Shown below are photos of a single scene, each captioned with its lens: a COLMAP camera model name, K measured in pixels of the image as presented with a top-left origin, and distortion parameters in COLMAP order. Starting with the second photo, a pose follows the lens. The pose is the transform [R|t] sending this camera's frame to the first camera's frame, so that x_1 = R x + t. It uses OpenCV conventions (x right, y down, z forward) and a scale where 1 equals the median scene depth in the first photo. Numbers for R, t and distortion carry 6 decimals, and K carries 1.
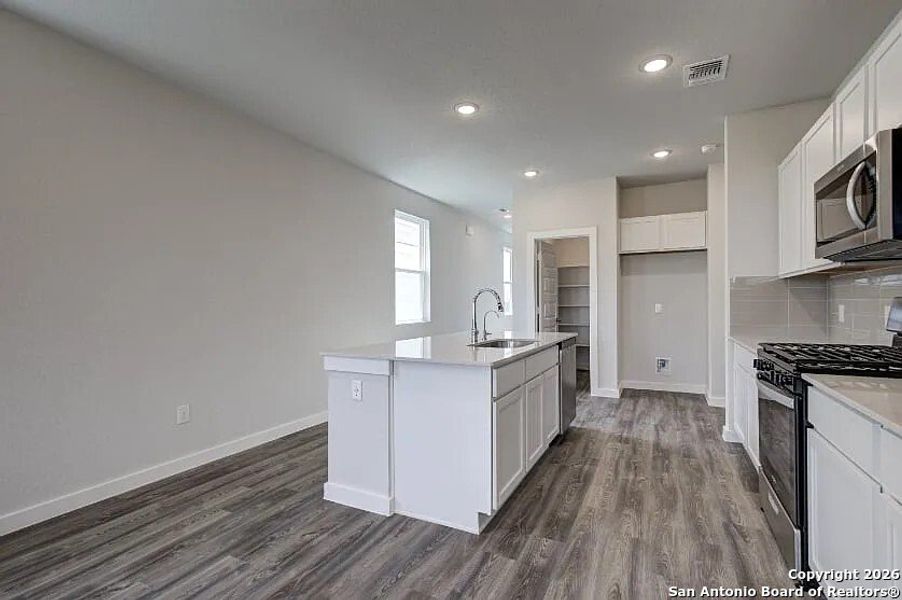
lens RADIAL K [[413.1, 0, 458.0], [0, 413.1, 306.2], [0, 0, 1]] dist [-0.001315, 0.001134]
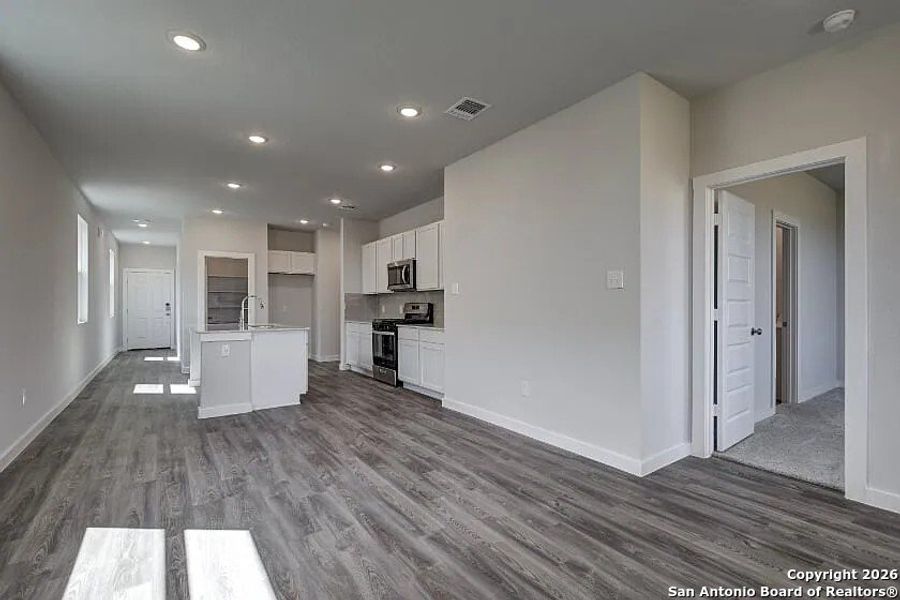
lens RADIAL K [[412.2, 0, 457.3], [0, 412.2, 306.8], [0, 0, 1]] dist [-0.001315, 0.001134]
pose [[0.466721, 0.005296, 0.884389, -0.828893], [0.000553, 0.999980, -0.006281, 0.013626], [-0.884404, 0.003421, 0.466709, -0.448942]]
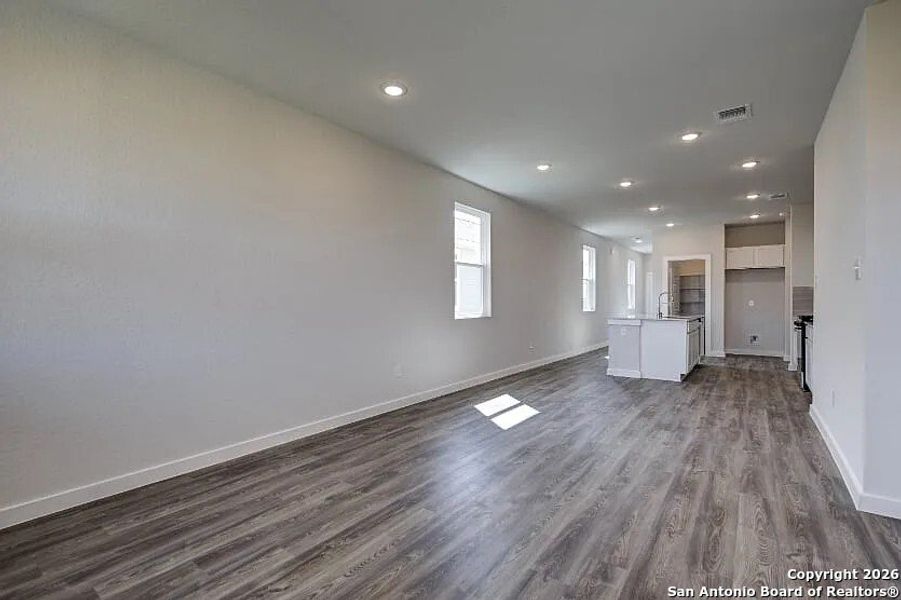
lens RADIAL K [[412.6, 0, 451.6], [0, 412.6, 298.7], [0, 0, 1]] dist [-0.001315, 0.001134]
pose [[0.985164, 0.009848, -0.171333, -0.526071], [-0.011144, 0.999916, -0.006602, 0.015258], [0.171253, 0.008413, 0.985191, -1.055165]]
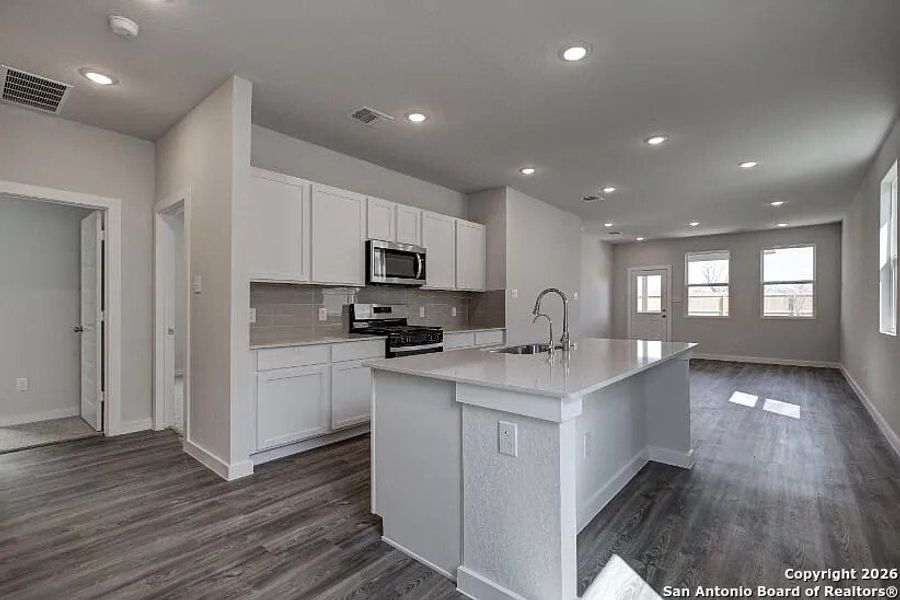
lens RADIAL K [[412.2, 0, 451.2], [0, 412.2, 302.7], [0, 0, 1]] dist [-0.001315, 0.001134]
pose [[-0.972548, 0.004535, 0.232659, 0.054512], [0.004616, 0.999989, -0.000196, -0.012810], [-0.232657, 0.000883, -0.972558, 1.478905]]
